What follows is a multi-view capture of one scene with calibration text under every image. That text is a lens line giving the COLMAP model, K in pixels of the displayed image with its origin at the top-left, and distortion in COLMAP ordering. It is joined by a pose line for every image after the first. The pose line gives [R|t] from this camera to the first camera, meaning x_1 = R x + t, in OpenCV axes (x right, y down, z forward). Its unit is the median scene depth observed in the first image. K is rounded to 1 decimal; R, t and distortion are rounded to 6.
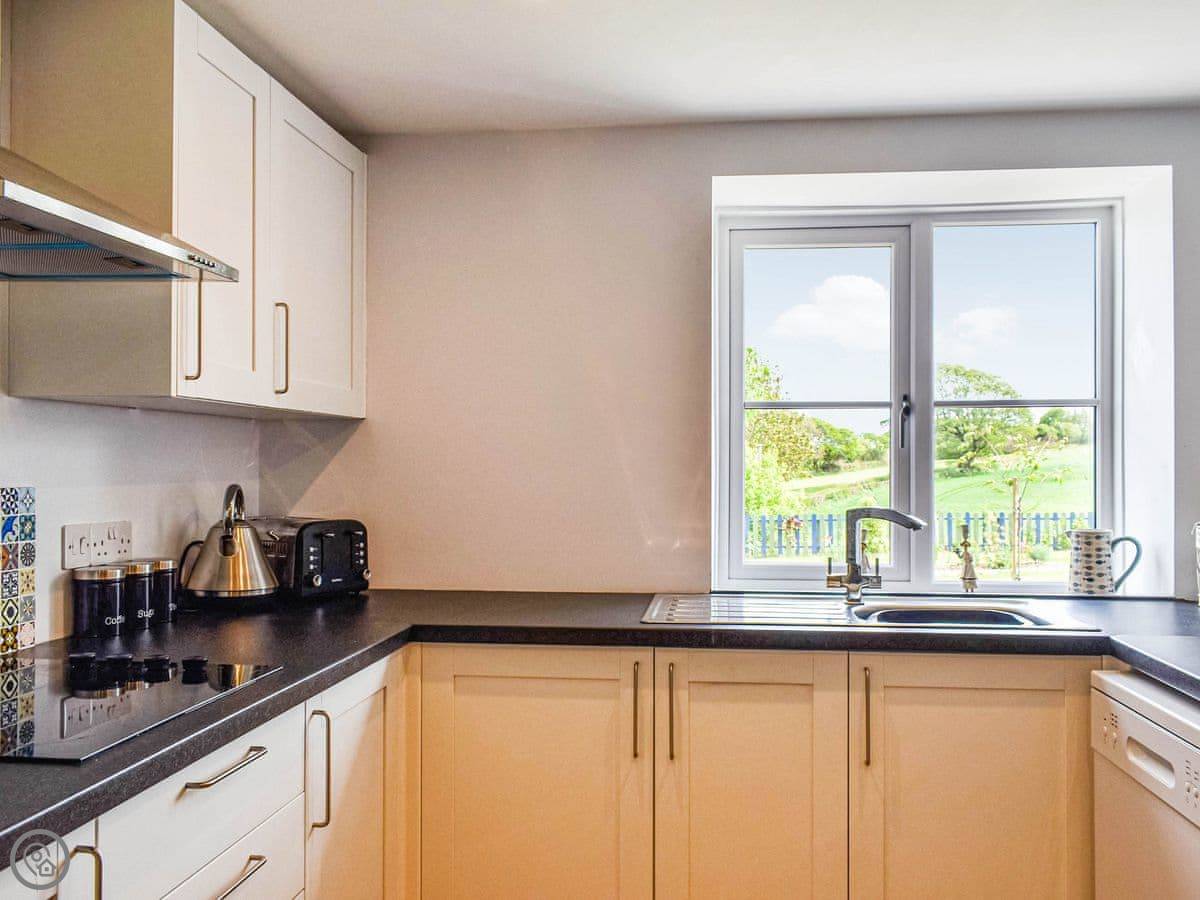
lens RADIAL K [[1081.7, 0, 600.0], [0, 1081.7, 450.0], [0, 0, 1]] dist [-0.024372, -0.000395]
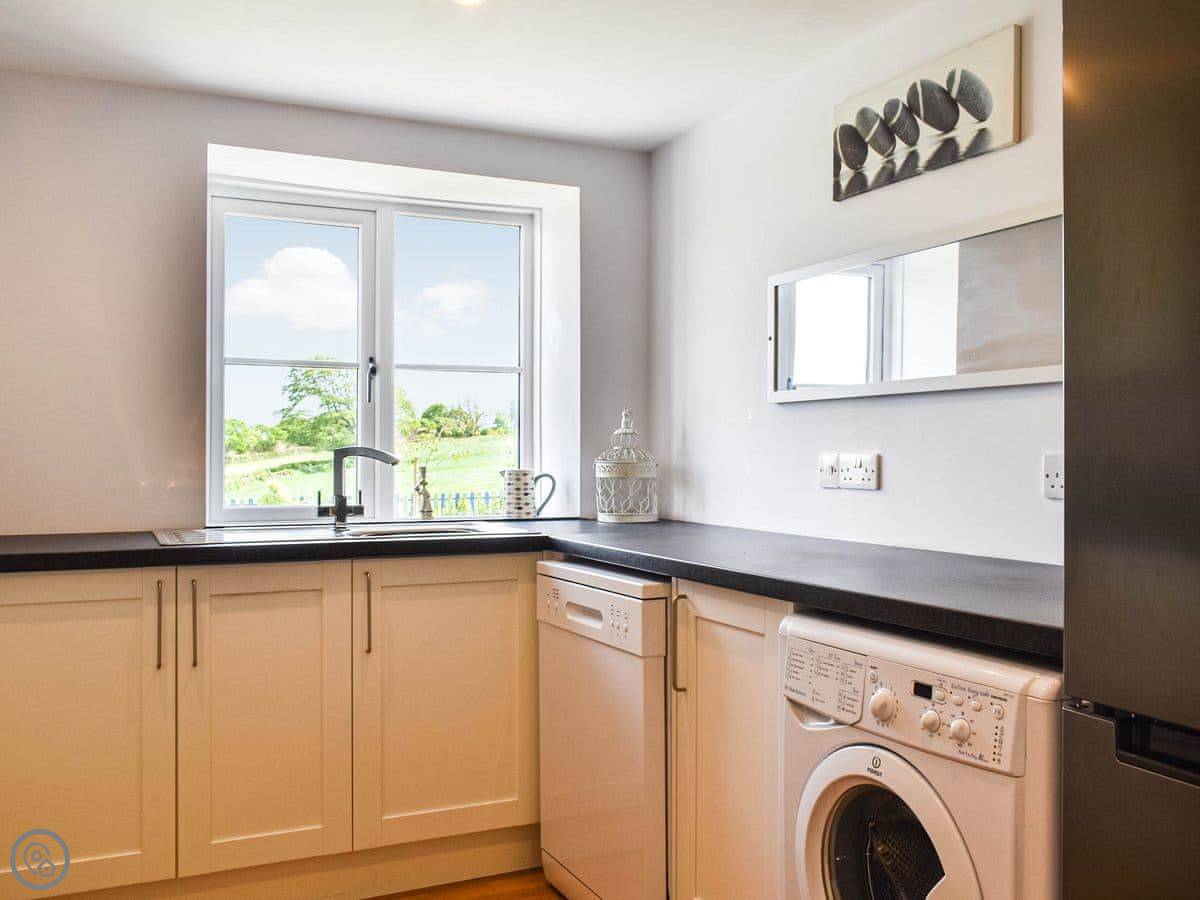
lens RADIAL K [[1081.7, 0, 600.0], [0, 1081.7, 450.0], [0, 0, 1]] dist [-0.024372, -0.000395]
pose [[0.847223, 0.004545, 0.531218, -0.137197], [-0.005605, 0.999984, 0.000384, 0.051385], [-0.531208, -0.003302, 0.847235, -0.122475]]
